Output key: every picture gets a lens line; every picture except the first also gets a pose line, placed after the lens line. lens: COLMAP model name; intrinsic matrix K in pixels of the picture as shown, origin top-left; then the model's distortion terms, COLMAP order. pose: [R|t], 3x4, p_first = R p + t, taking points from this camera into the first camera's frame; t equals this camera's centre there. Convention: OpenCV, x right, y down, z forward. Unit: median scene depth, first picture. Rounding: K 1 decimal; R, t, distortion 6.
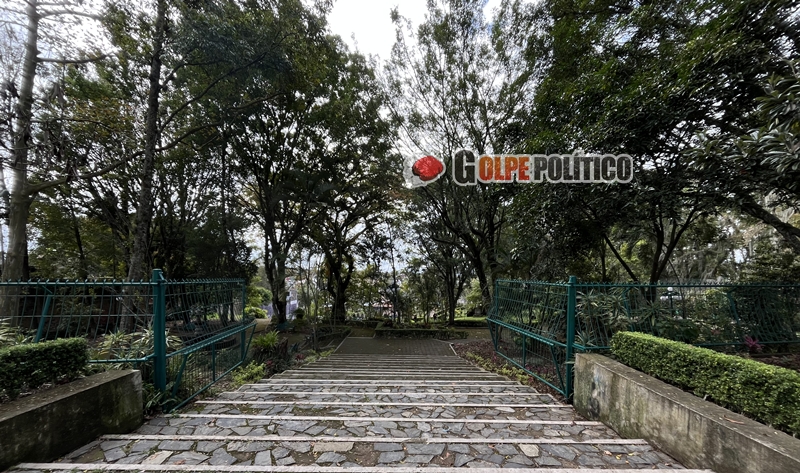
lens RADIAL K [[364.5, 0, 400.0], [0, 364.5, 236.5], [0, 0, 1]] dist [-0.000348, 0.000018]
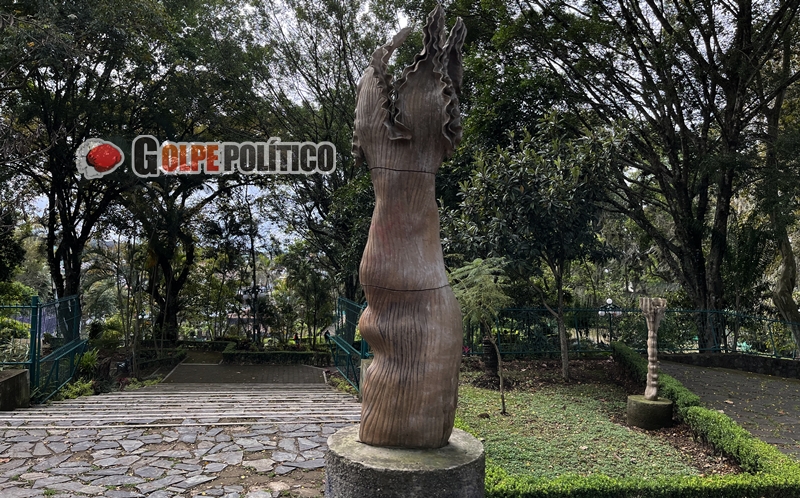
lens RADIAL K [[592.5, 0, 400.0], [0, 592.5, 249.0], [0, 0, 1]] dist [0.006541, 0.002034]
pose [[0.978153, 0.032421, 0.205341, 0.021043], [-0.047116, 0.996634, 0.067085, -0.031977], [-0.202474, -0.075295, 0.976389, -0.146875]]
